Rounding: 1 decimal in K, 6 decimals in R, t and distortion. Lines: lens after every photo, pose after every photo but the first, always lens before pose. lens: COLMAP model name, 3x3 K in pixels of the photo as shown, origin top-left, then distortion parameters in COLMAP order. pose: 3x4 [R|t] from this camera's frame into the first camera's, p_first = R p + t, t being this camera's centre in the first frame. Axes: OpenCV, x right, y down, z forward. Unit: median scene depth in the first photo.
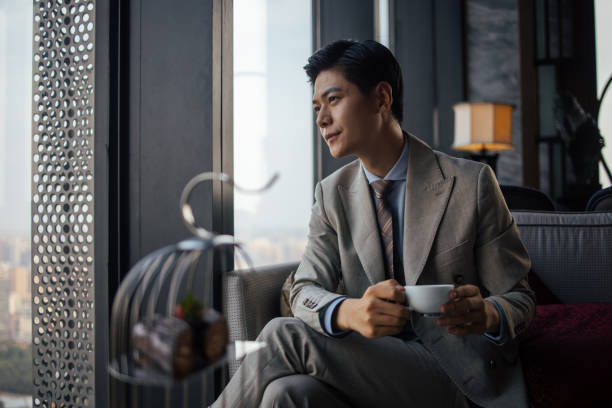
lens RADIAL K [[732.9, 0, 306.0], [0, 732.9, 204.0], [0, 0, 1]] dist [-0.080184, 0.052932]
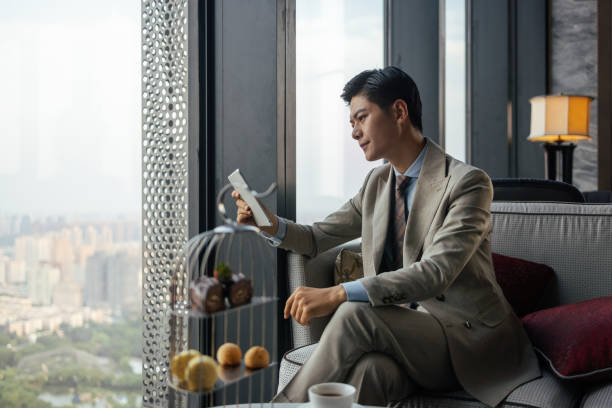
lens RADIAL K [[784.9, 0, 306.0], [0, 784.9, 204.0], [0, 0, 1]] dist [0.014566, 0.066048]
pose [[0.988316, 0.004482, -0.152353, 0.118307], [-0.001909, 0.999853, 0.017034, -0.008417], [0.152407, -0.016545, 0.988179, -0.324572]]
